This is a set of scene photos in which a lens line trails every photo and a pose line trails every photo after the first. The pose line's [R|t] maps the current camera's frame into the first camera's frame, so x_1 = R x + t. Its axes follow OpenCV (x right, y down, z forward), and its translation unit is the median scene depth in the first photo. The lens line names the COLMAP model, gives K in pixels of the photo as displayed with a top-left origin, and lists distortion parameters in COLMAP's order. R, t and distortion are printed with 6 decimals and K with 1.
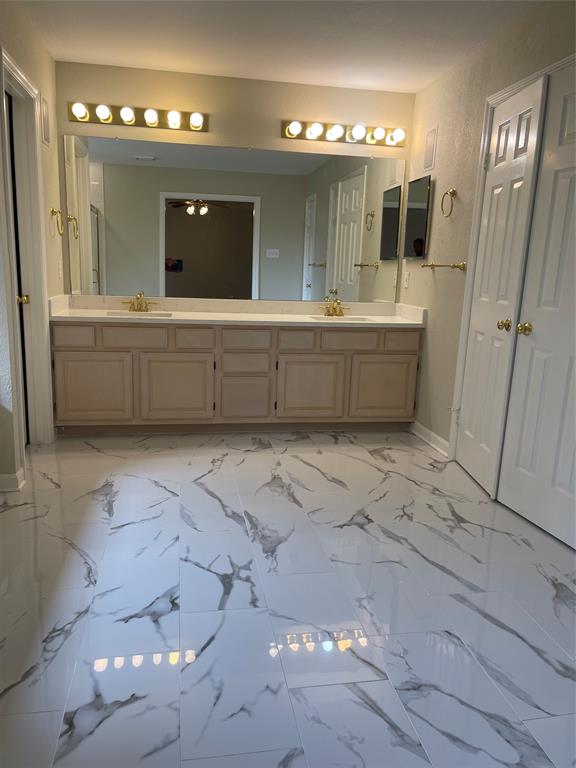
lens RADIAL K [[590.0, 0, 288.0], [0, 590.0, 384.0], [0, 0, 1]] dist [0.092138, -0.108889]
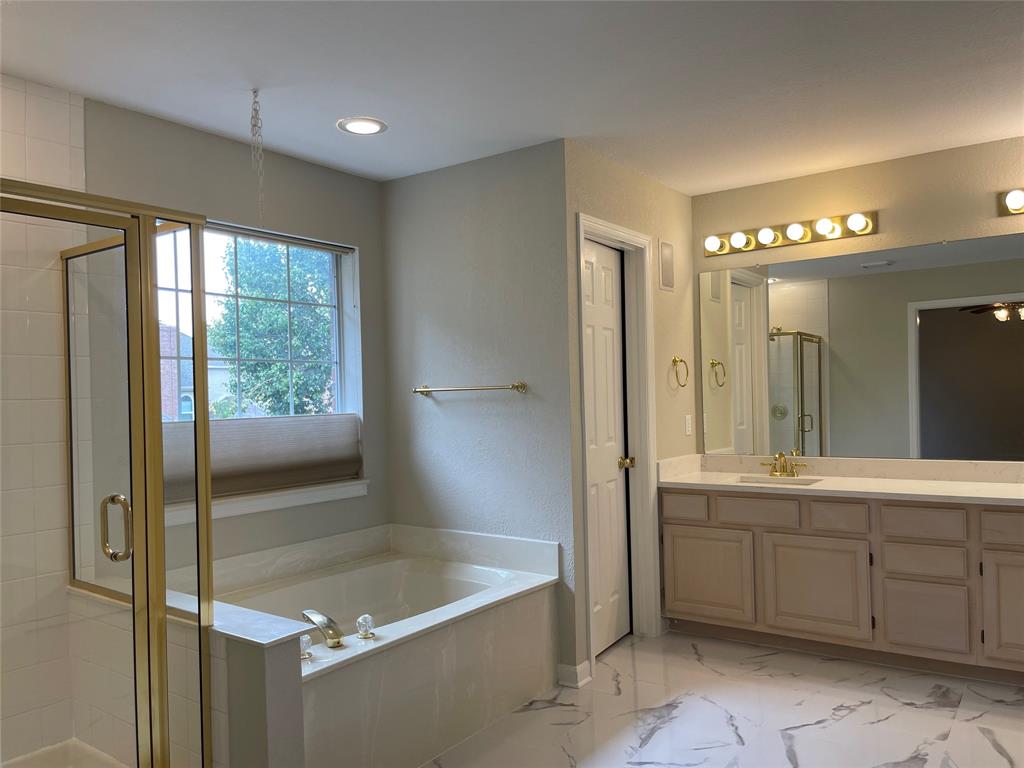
lens RADIAL K [[786.6, 0, 512.0], [0, 786.6, 384.0], [0, 0, 1]] dist [0.092138, -0.108889]
pose [[0.697779, -0.066156, -0.713252, 0.256403], [-0.087518, 0.980392, -0.176554, -0.031282], [0.710947, 0.185618, 0.678307, 0.058814]]
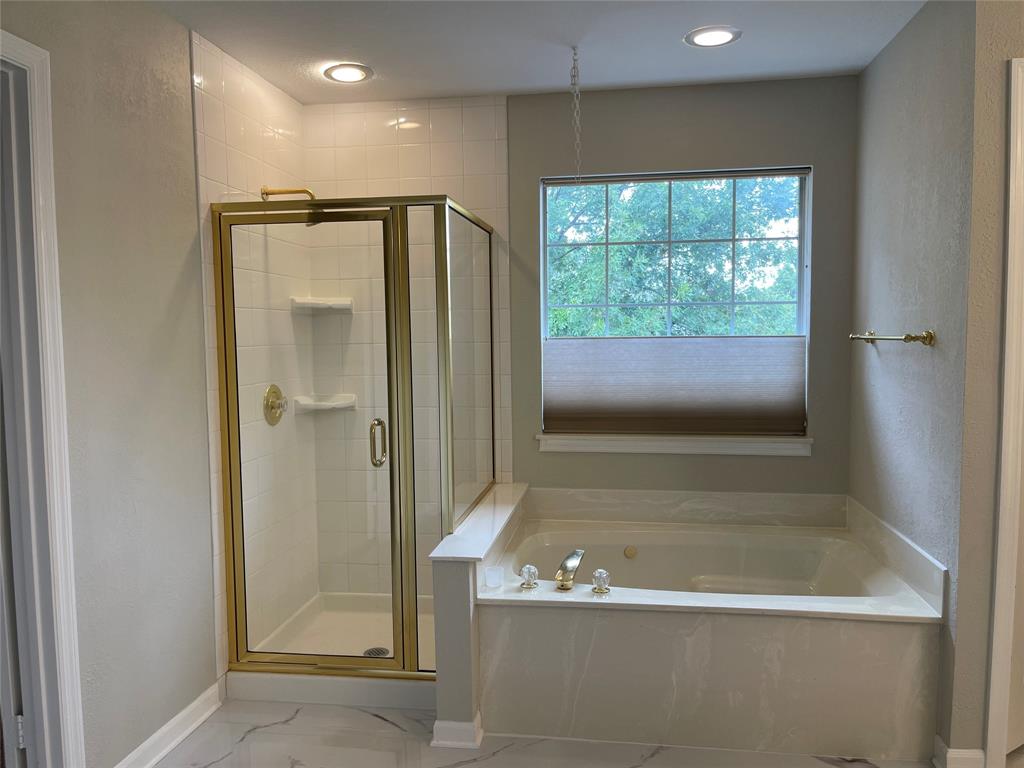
lens RADIAL K [[785.3, 0, 513.5], [0, 785.3, 370.1], [0, 0, 1]] dist [0.071290, -0.106883]
pose [[-0.303425, 0.007748, -0.952824, 0.329905], [-0.188337, 0.979752, 0.067943, -0.146972], [0.934057, 0.200067, -0.295822, 0.580256]]
